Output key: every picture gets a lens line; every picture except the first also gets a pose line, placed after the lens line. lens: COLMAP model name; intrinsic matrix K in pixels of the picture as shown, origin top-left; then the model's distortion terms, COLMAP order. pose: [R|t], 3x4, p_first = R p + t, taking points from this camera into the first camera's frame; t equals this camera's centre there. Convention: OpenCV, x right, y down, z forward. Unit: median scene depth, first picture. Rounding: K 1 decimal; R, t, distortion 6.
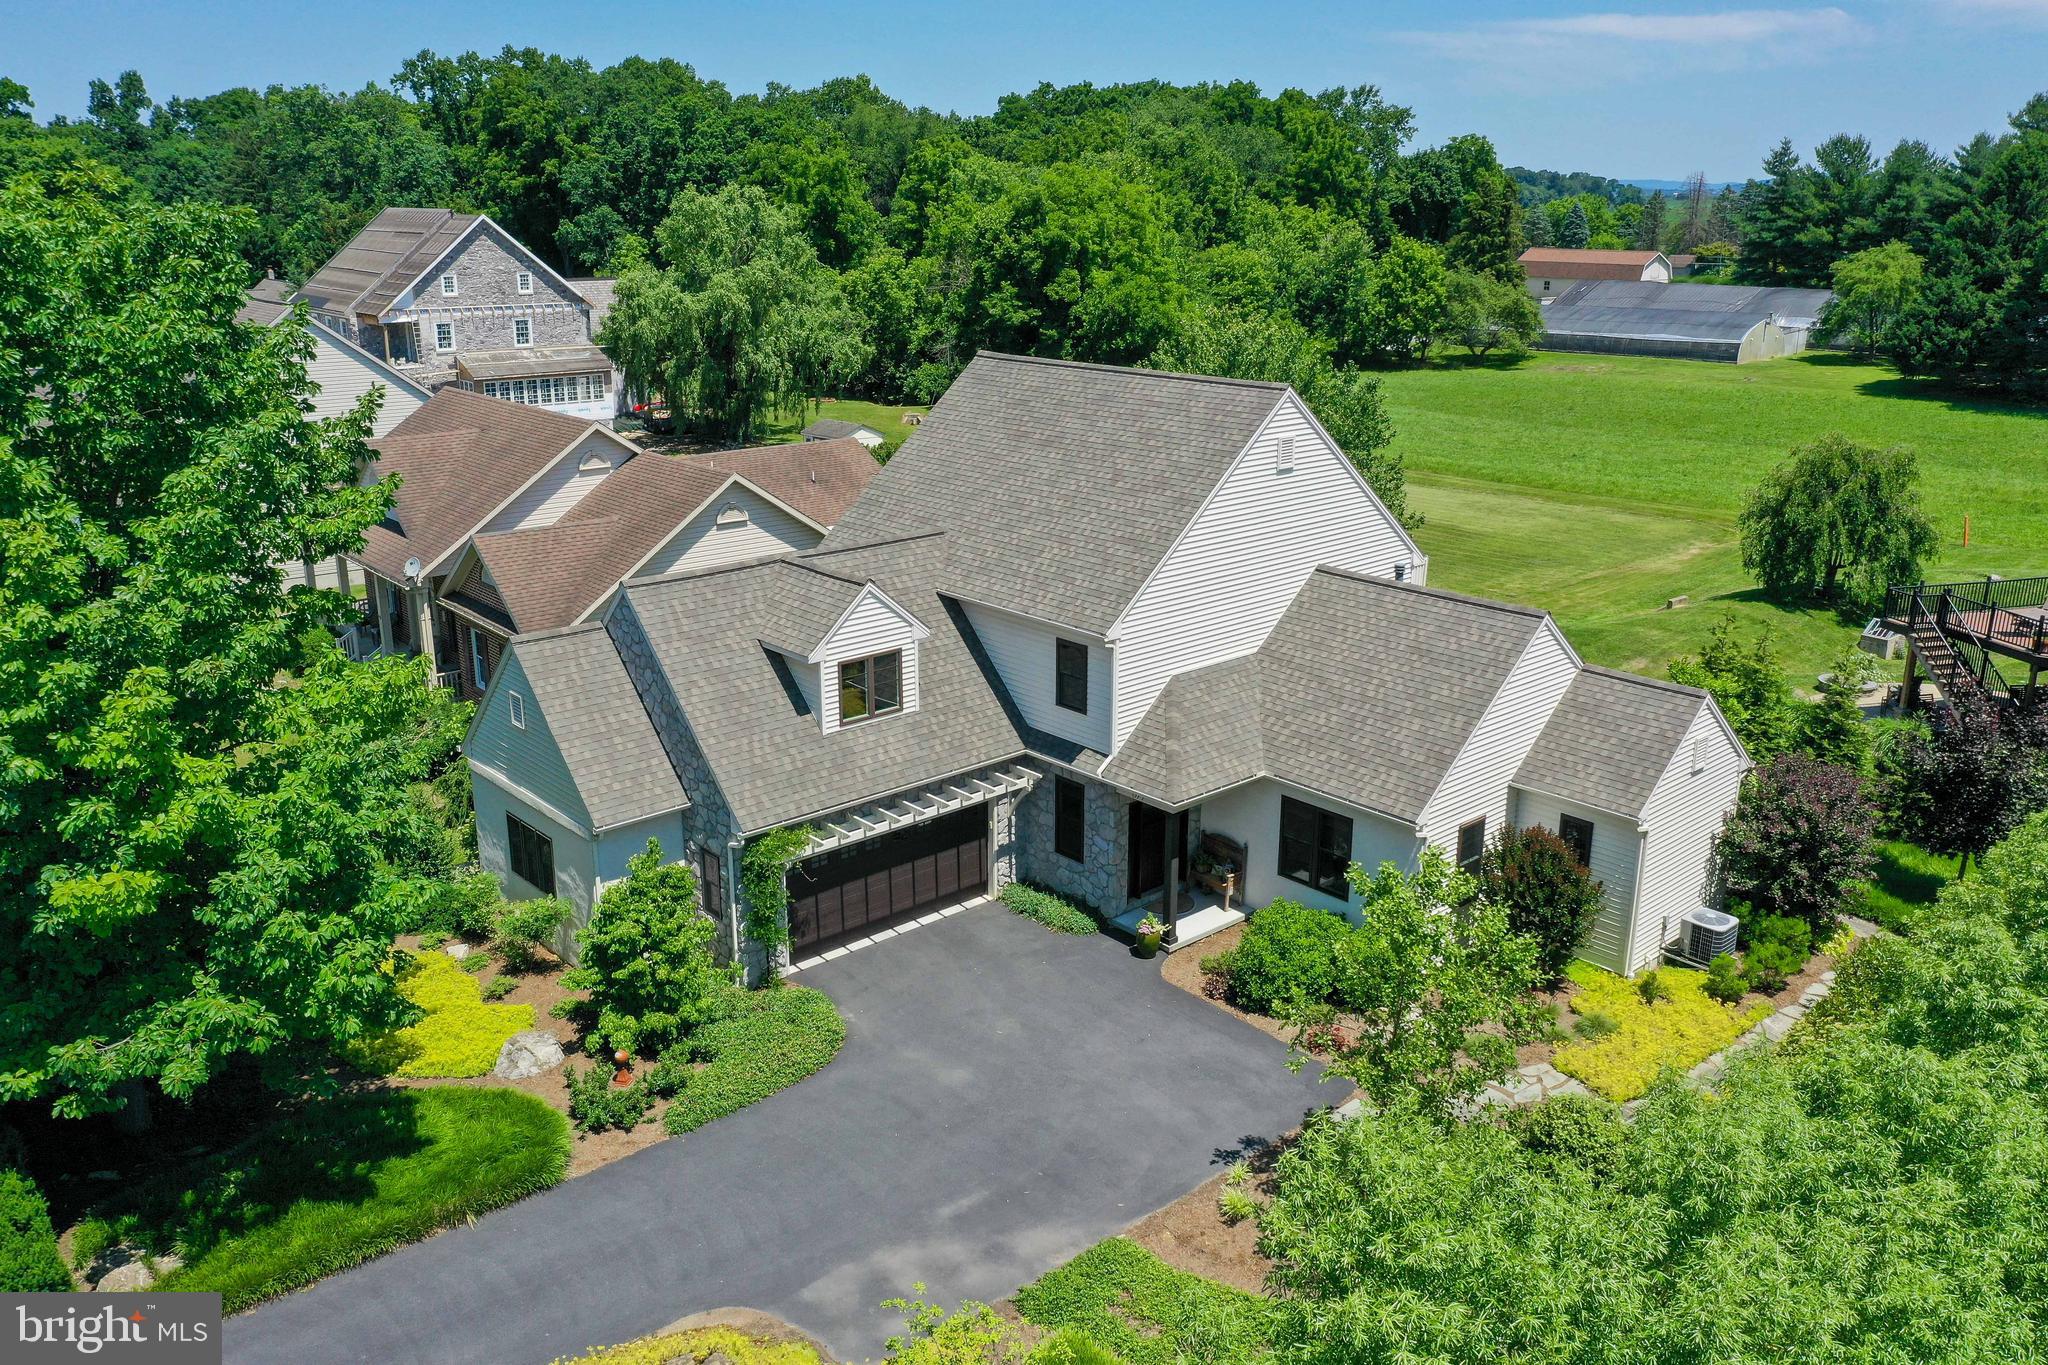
lens RADIAL K [[1608.9, 0, 1021.0], [0, 1608.9, 678.5], [0, 0, 1]] dist [-0.001352, 0.003496]
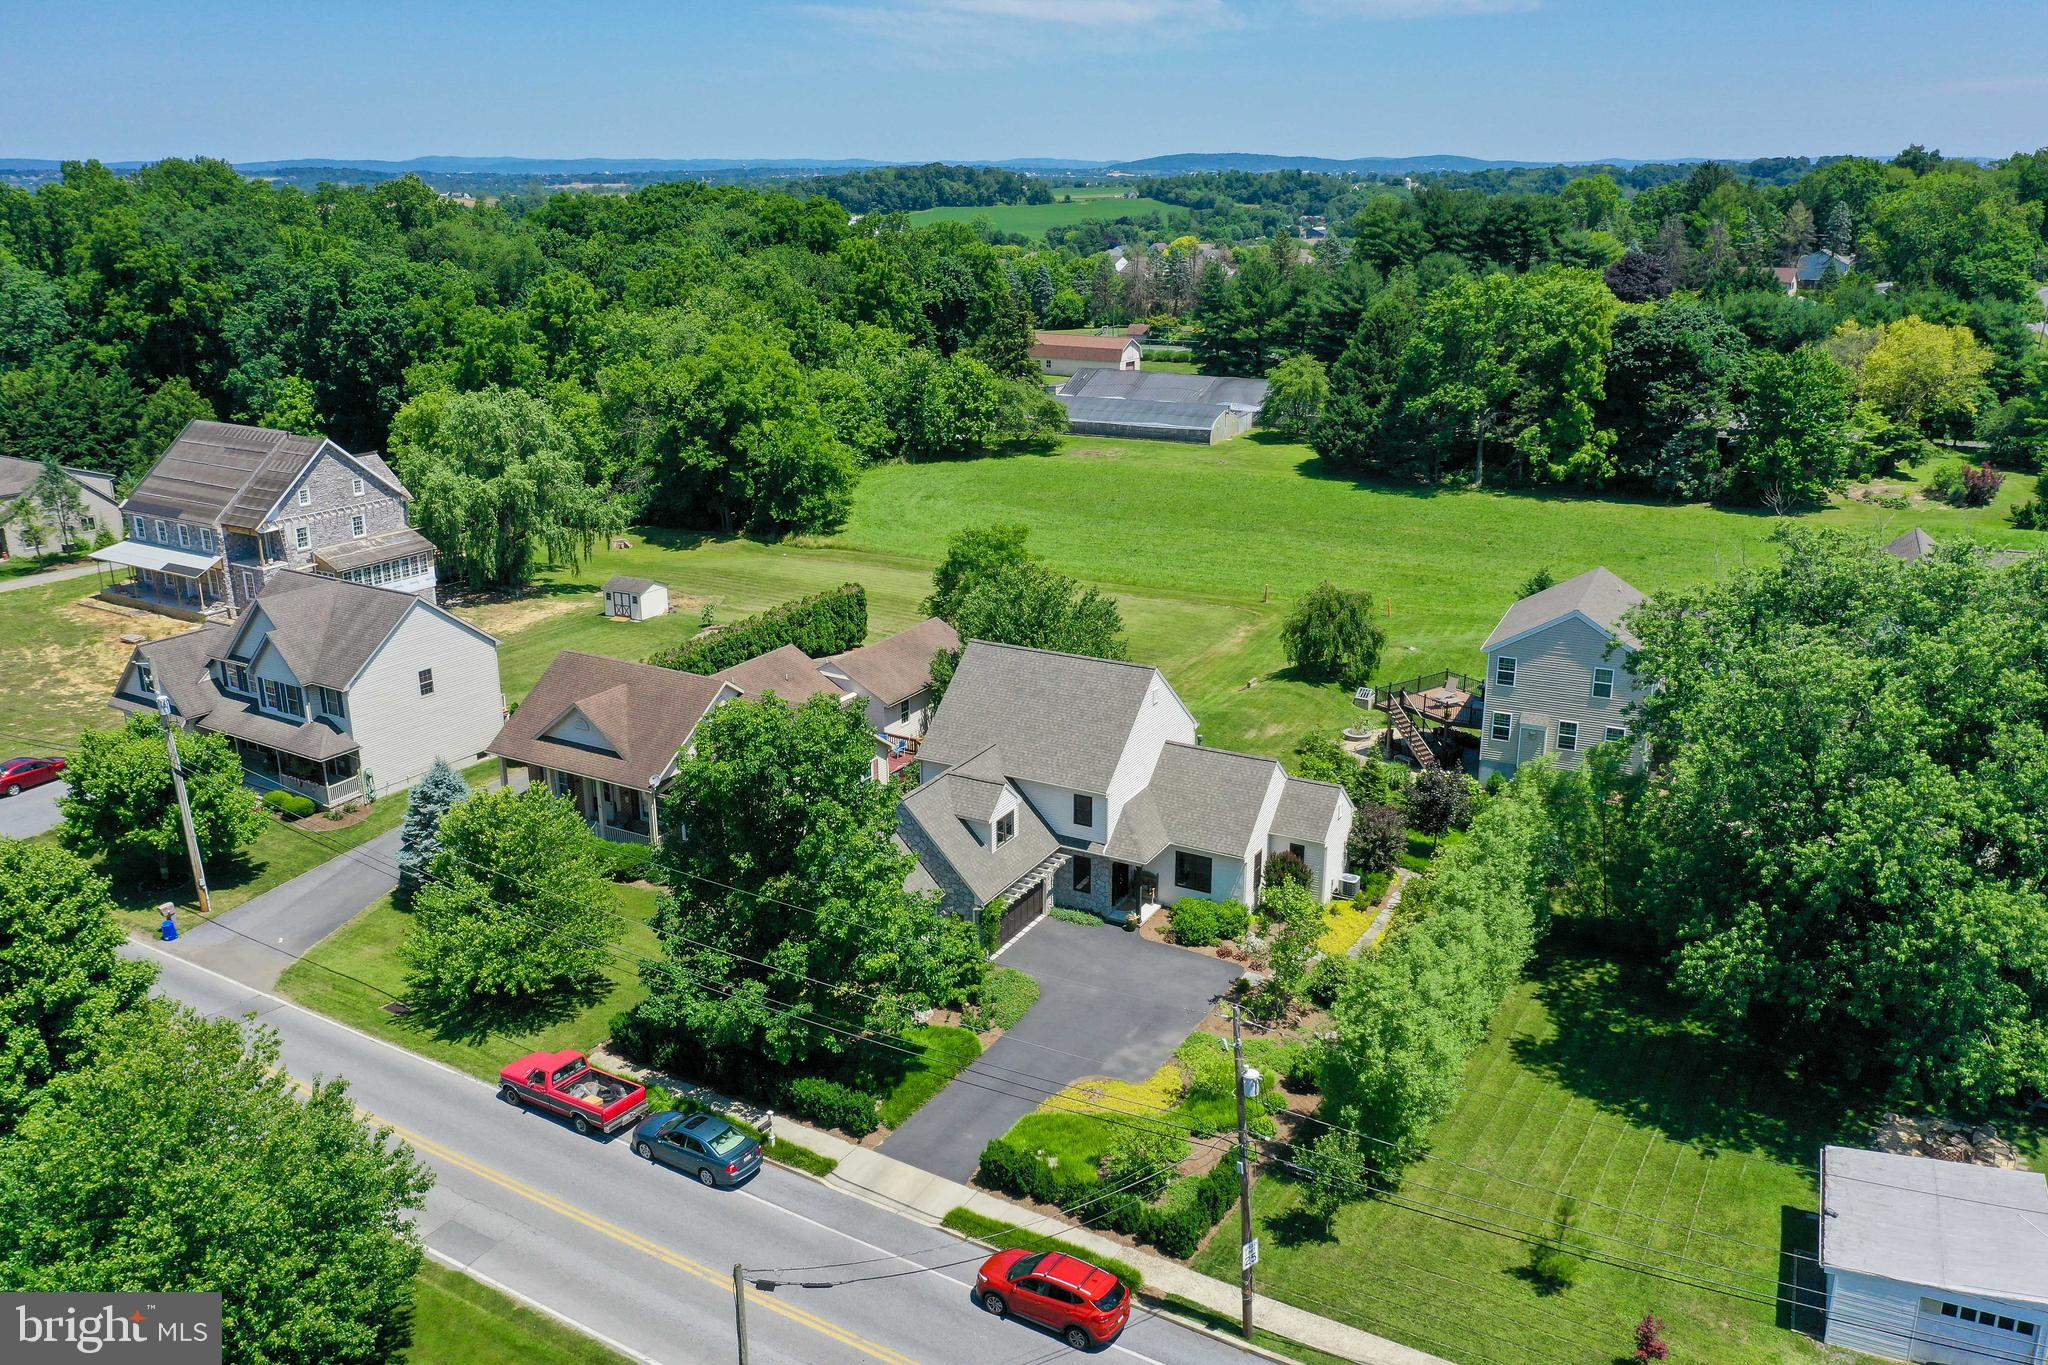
lens RADIAL K [[1608.9, 0, 1021.0], [0, 1608.9, 678.5], [0, 0, 1]] dist [-0.001352, 0.003496]
pose [[0.941248, -0.105173, 0.320923, -0.686882], [0.101029, 0.994443, 0.029588, -0.237774], [-0.322251, 0.004573, 0.946643, -0.990484]]
